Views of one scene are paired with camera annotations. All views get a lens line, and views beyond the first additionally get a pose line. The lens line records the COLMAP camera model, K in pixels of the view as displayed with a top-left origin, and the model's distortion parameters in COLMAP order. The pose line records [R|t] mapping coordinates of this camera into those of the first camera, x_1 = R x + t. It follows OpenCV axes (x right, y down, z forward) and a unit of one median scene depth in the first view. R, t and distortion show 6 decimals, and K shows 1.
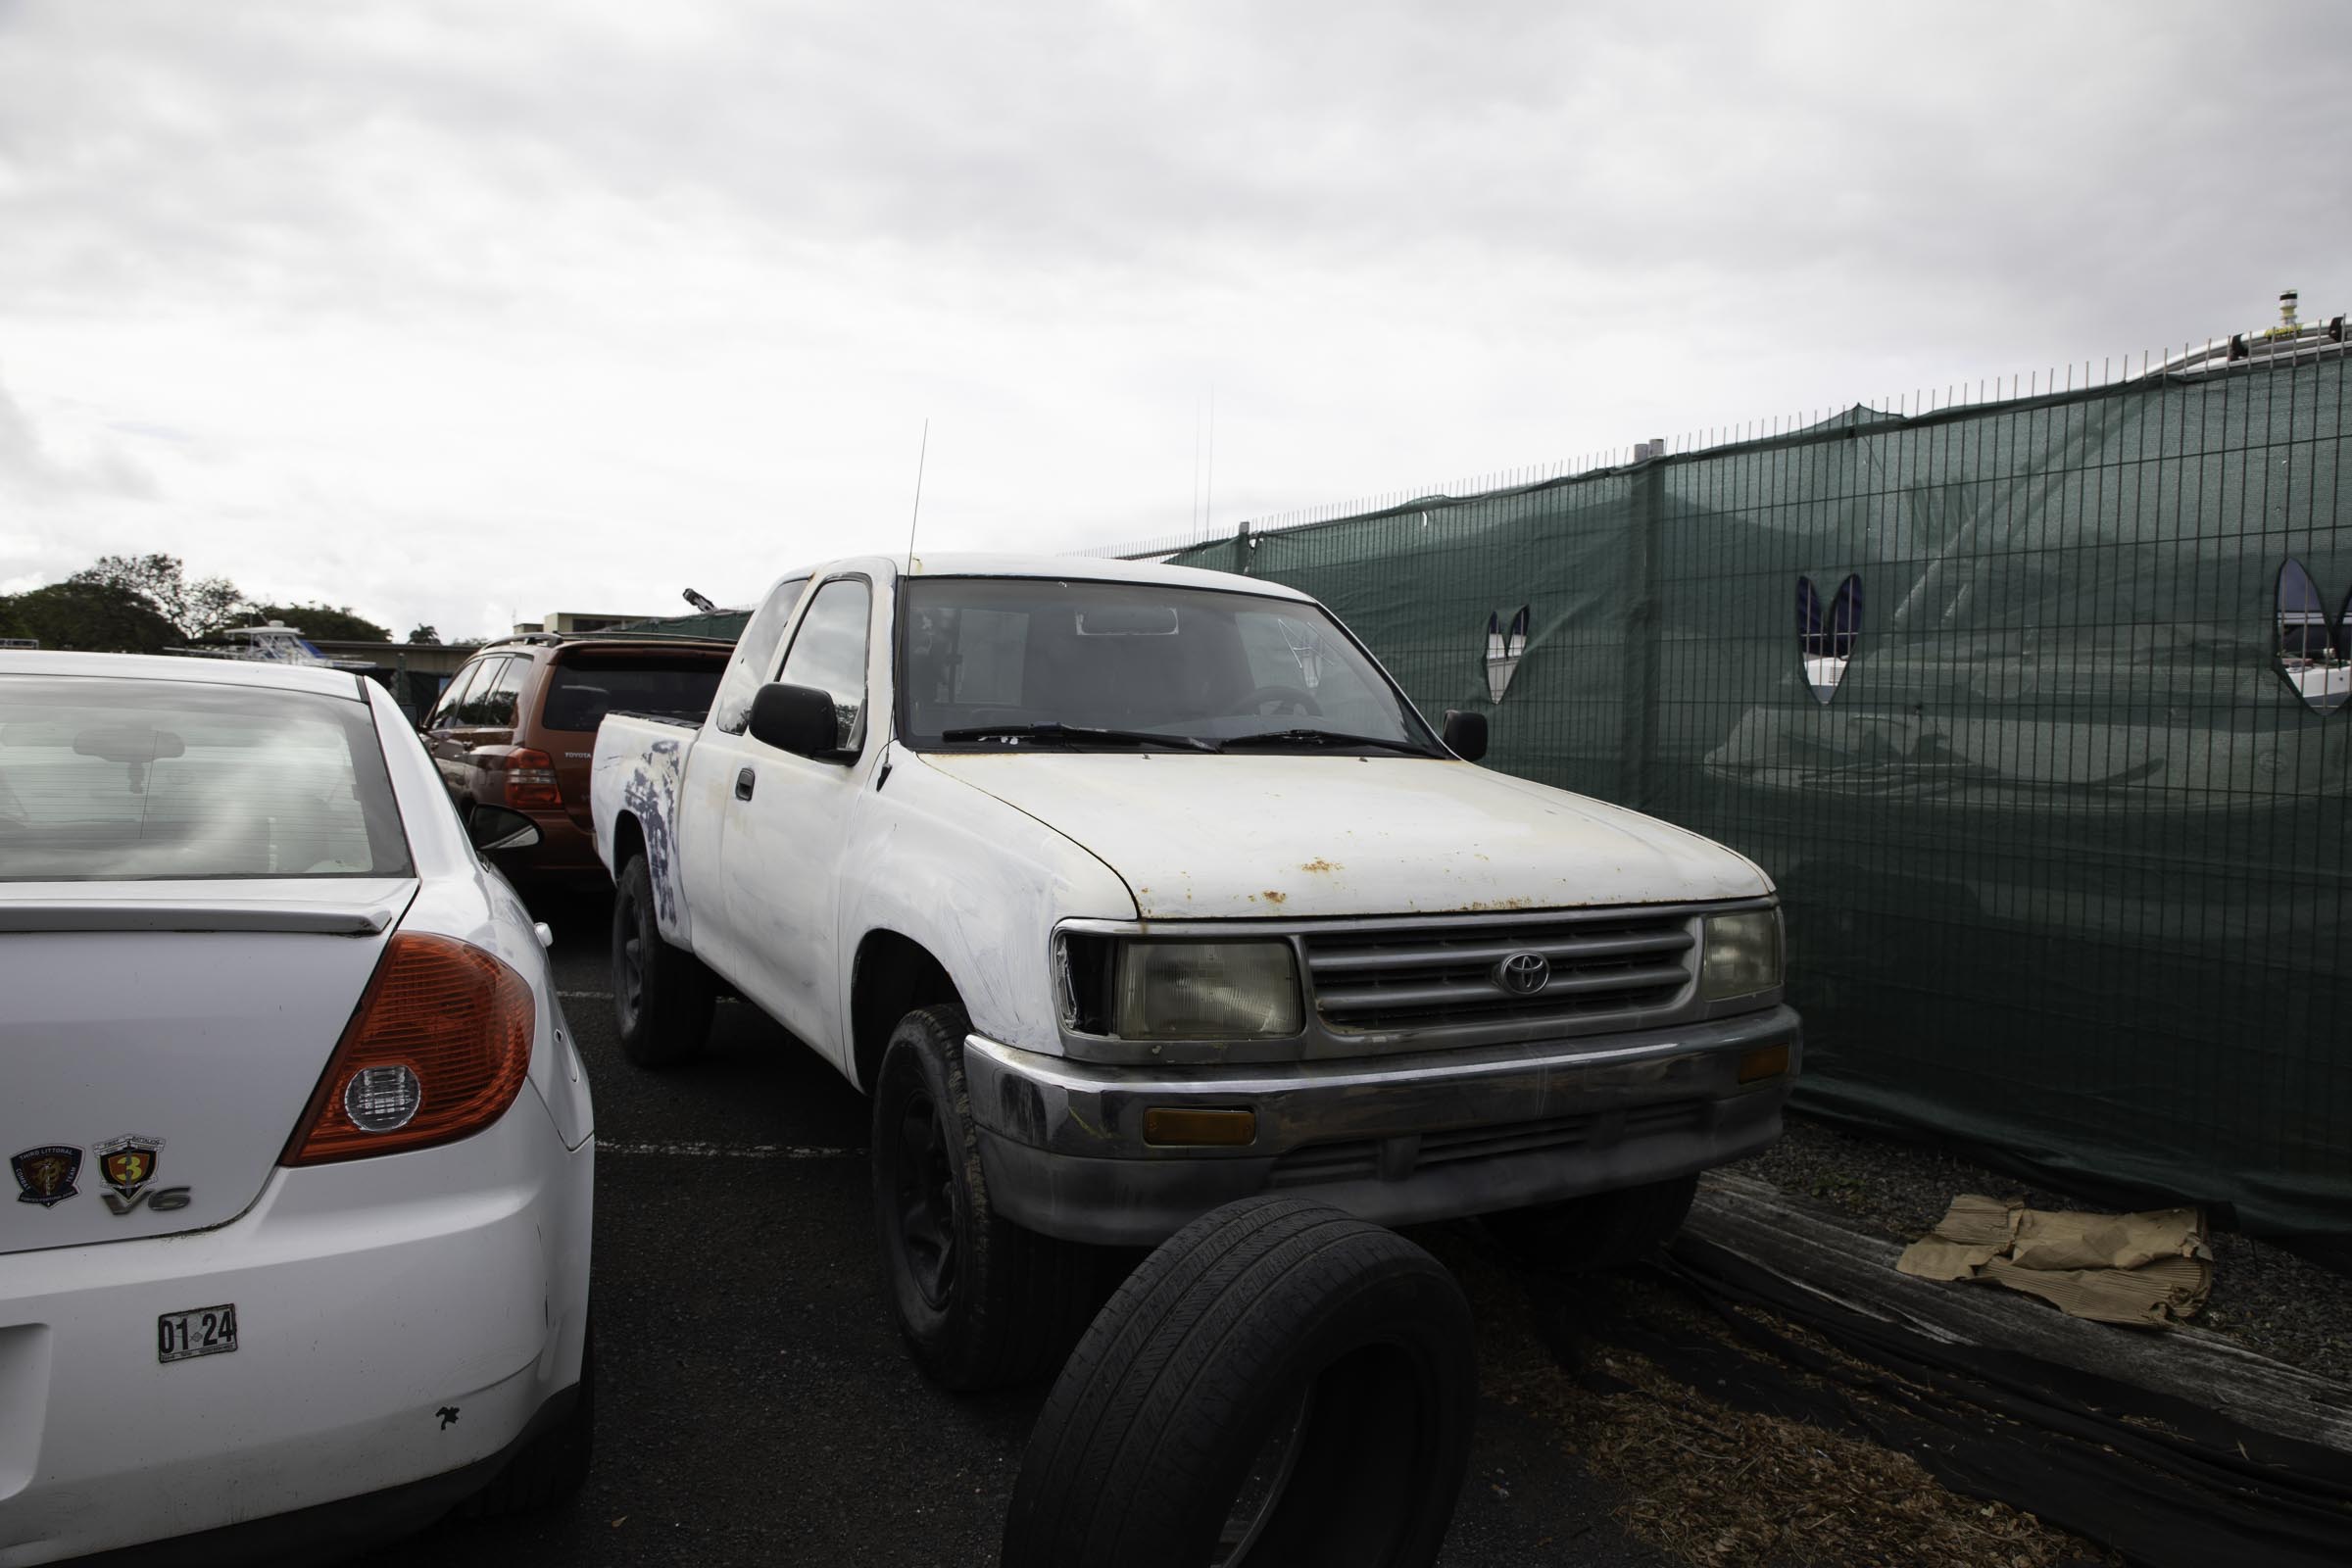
lens RADIAL K [[1648.1, 0, 1176.0], [0, 1648.1, 784.0], [0, 0, 1]] dist [-0.063001, 0.039297]
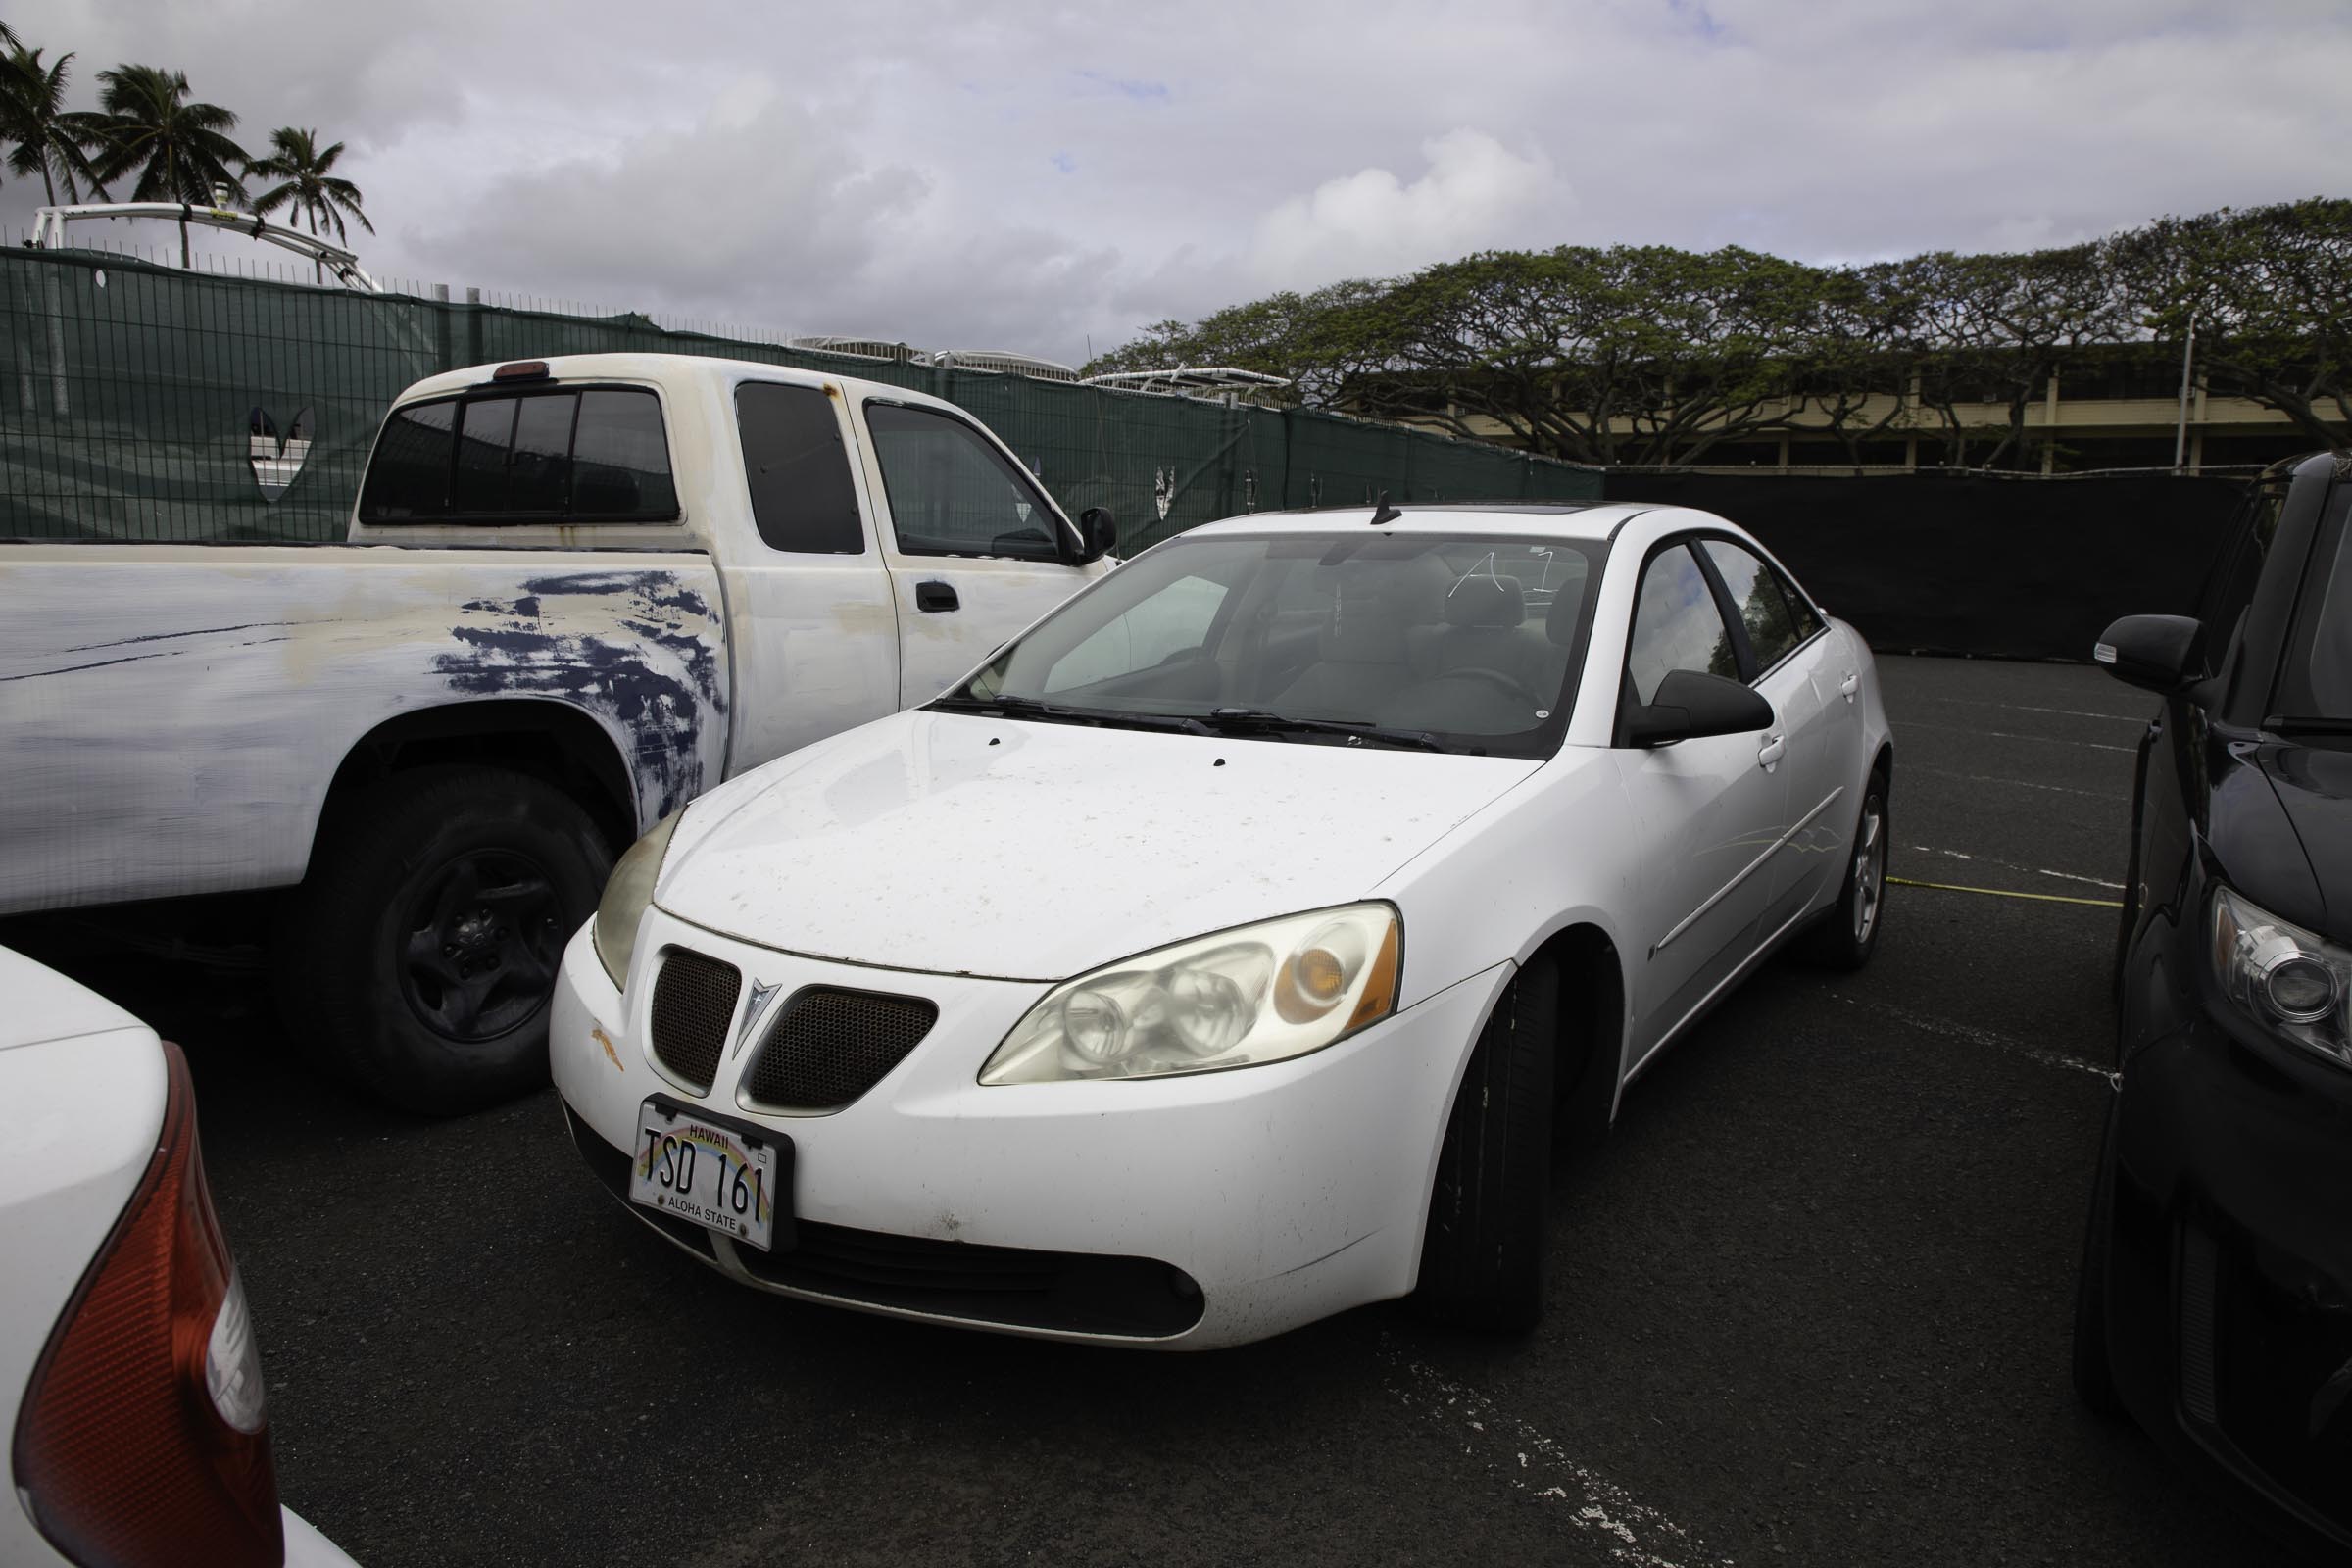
lens RADIAL K [[1648.1, 0, 1176.0], [0, 1648.1, 784.0], [0, 0, 1]] dist [-0.063001, 0.039297]
pose [[-0.520597, -0.152377, 0.840095, -1.022150], [0.019667, 0.981544, 0.190220, -0.064143], [-0.853576, 0.115550, -0.507992, 1.164636]]
